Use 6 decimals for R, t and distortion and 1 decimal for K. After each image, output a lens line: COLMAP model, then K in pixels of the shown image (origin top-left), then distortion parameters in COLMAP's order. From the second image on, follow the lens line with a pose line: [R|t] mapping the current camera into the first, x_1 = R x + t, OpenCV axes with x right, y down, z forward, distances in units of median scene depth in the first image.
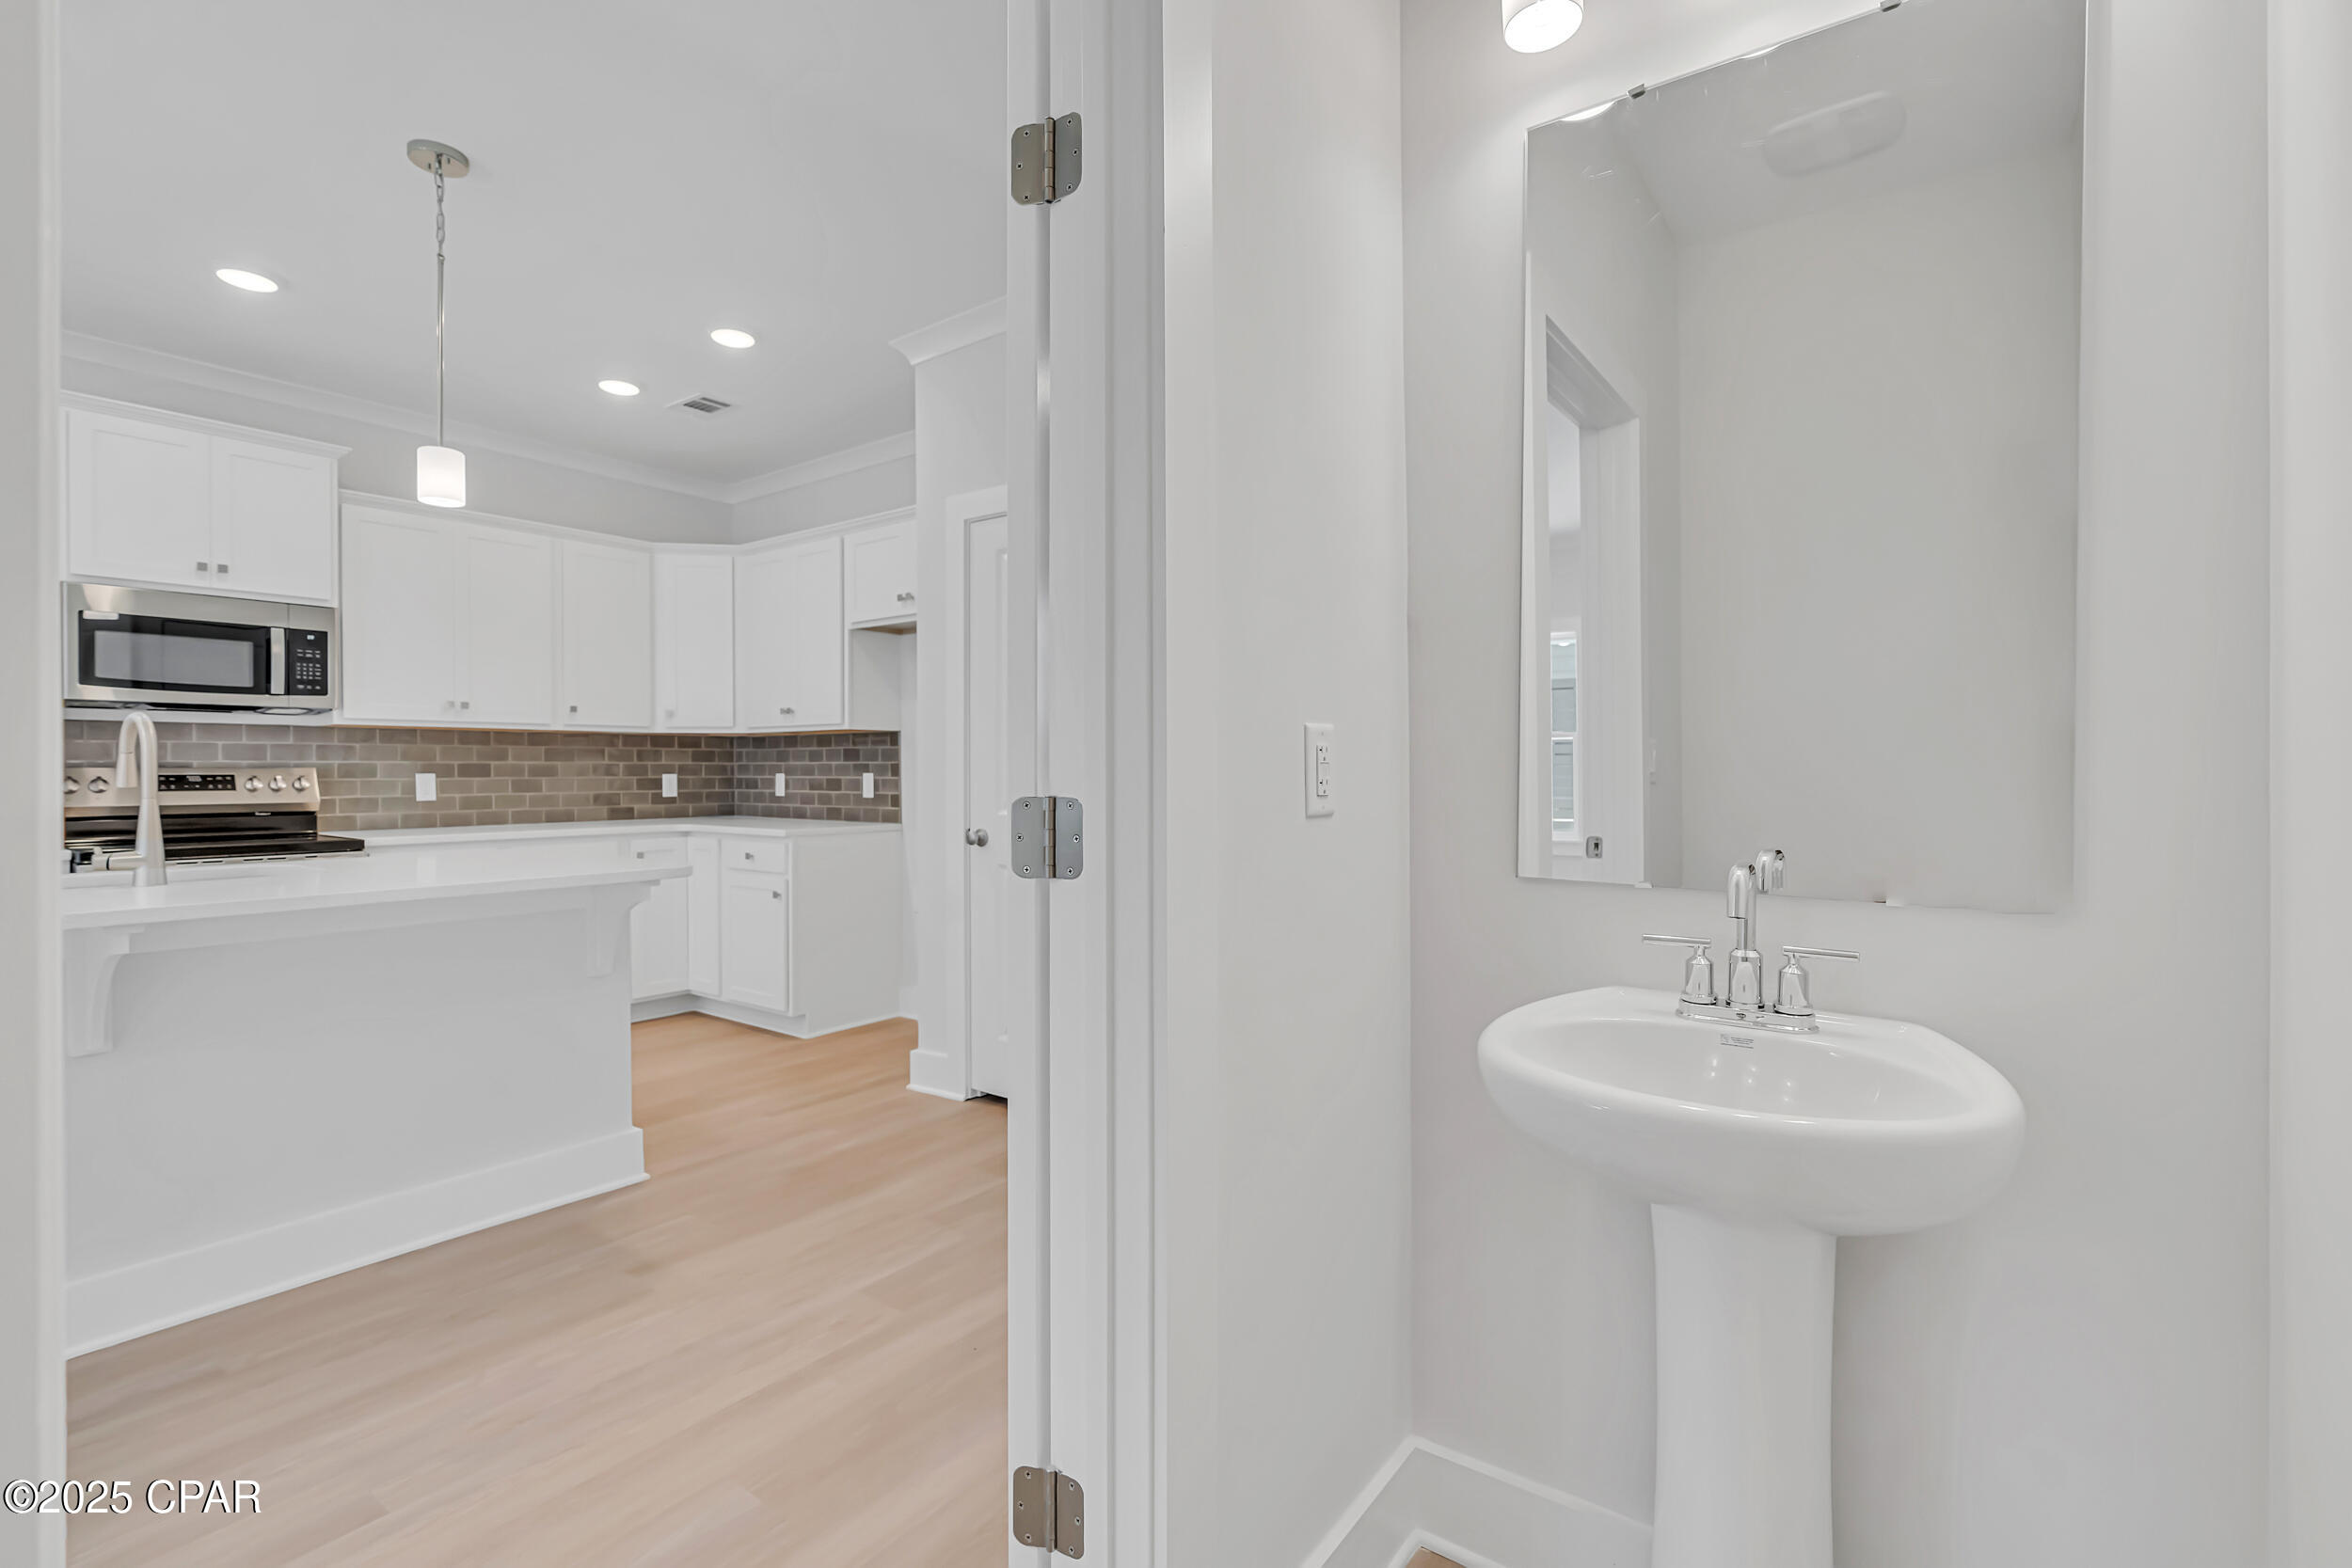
lens RADIAL K [[1043.7, 0, 1170.3], [0, 1043.7, 777.7], [0, 0, 1]] dist [0.001484, 0.000802]
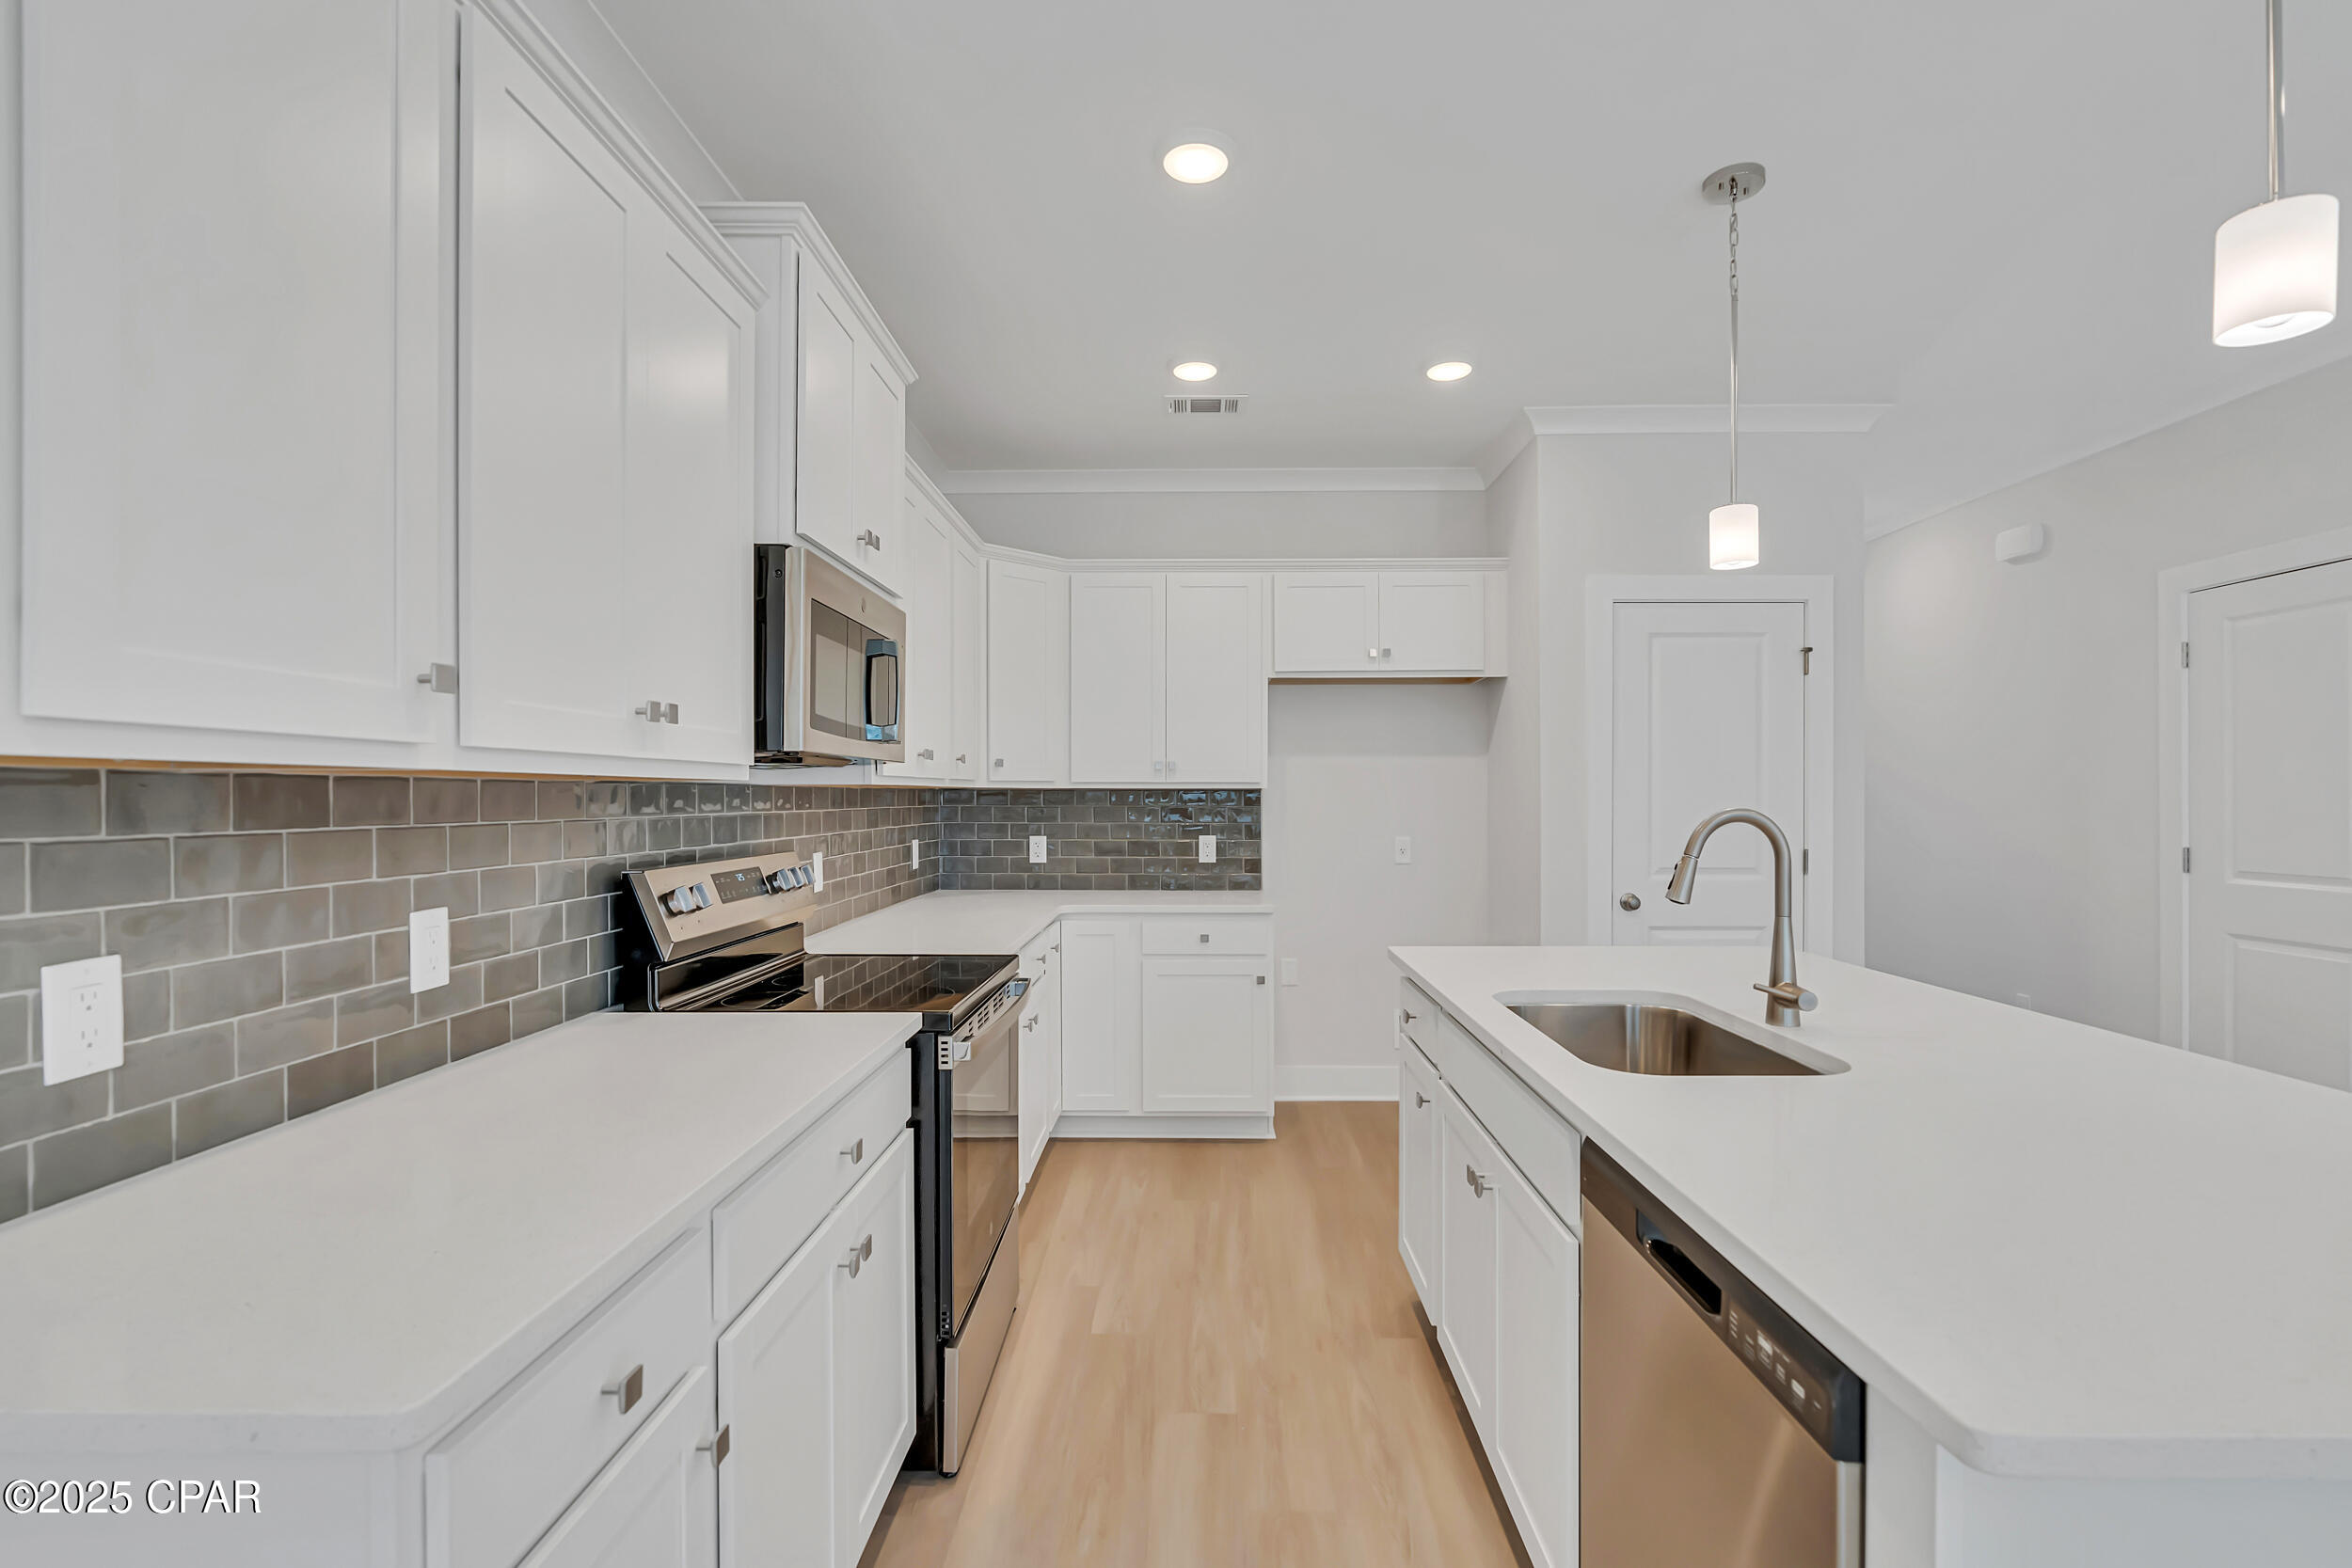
lens RADIAL K [[1063.4, 0, 1181.5], [0, 1063.4, 802.8], [0, 0, 1]] dist [-0.010473, 0.000838]
pose [[0.813884, -0.002109, 0.581023, -0.895660], [0.003011, 0.999995, -0.000587, -0.033740], [-0.581019, 0.002227, 0.813887, 0.298196]]
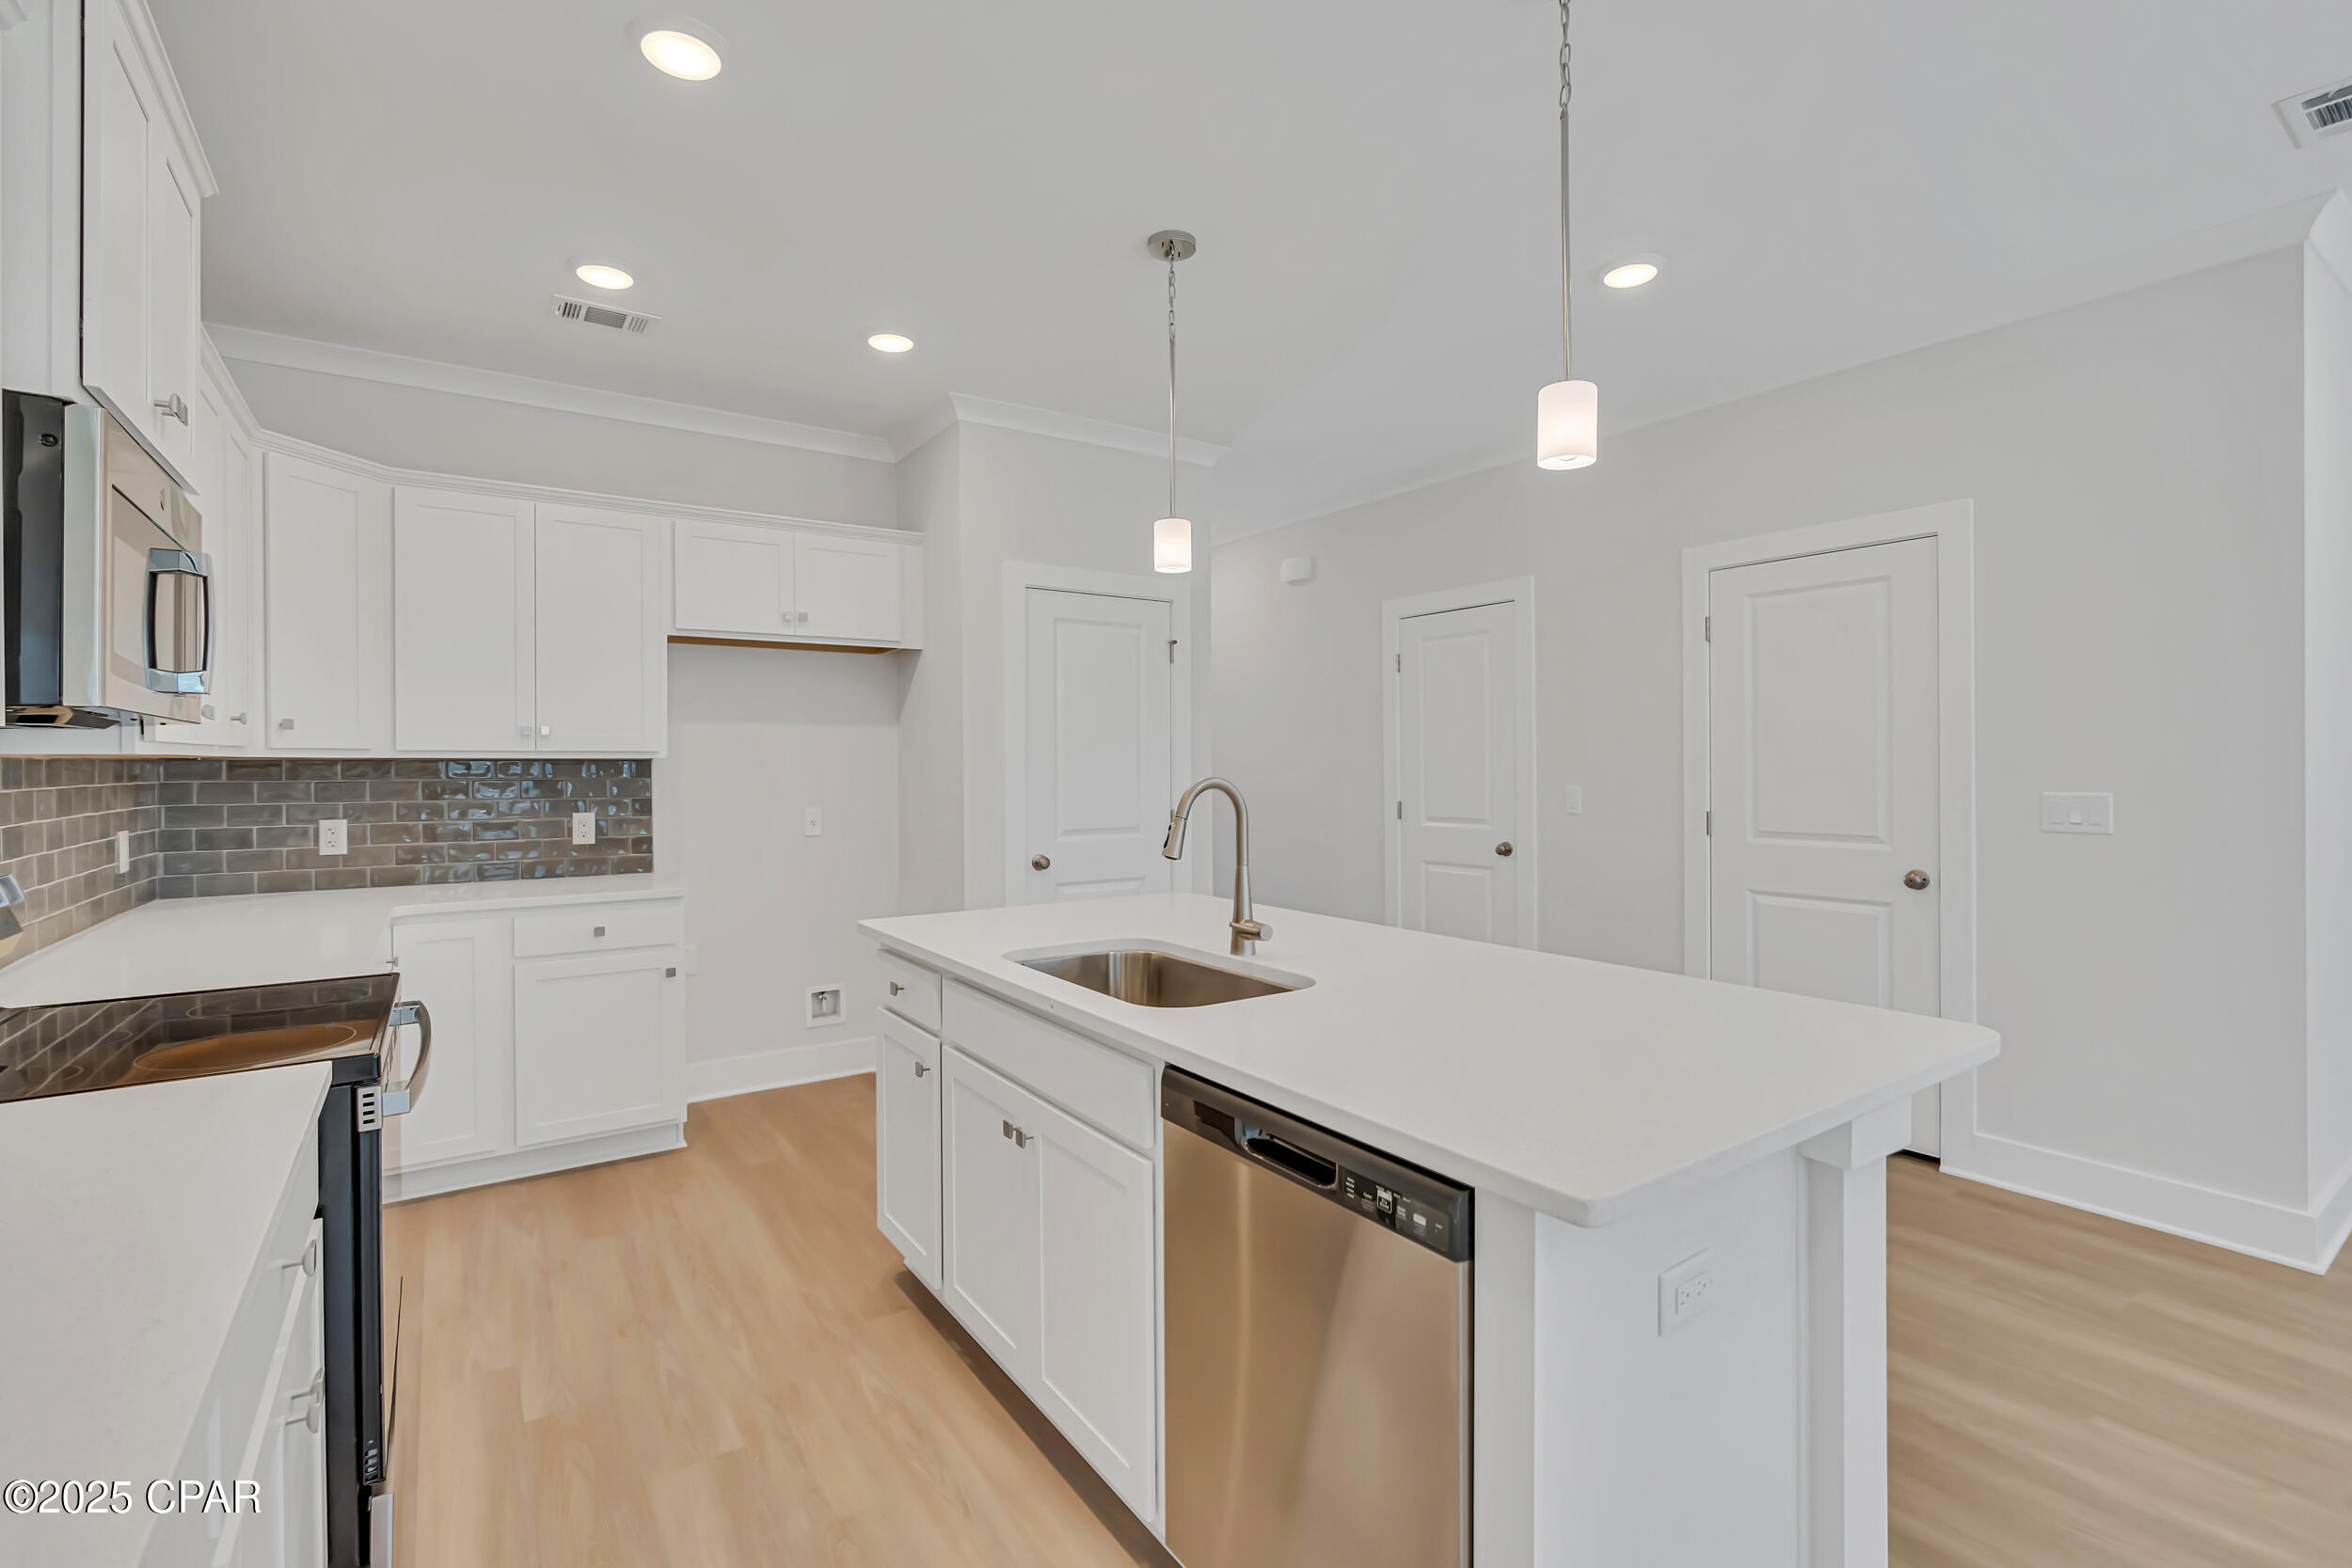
lens RADIAL K [[1061.9, 0, 1183.4], [0, 1061.9, 768.7], [0, 0, 1]] dist [-0.005847, 0.000983]
pose [[0.321474, -0.004518, 0.946908, -0.950037], [0.009416, 0.999954, 0.001574, -0.035754], [-0.946872, 0.008410, 0.321502, 0.359633]]
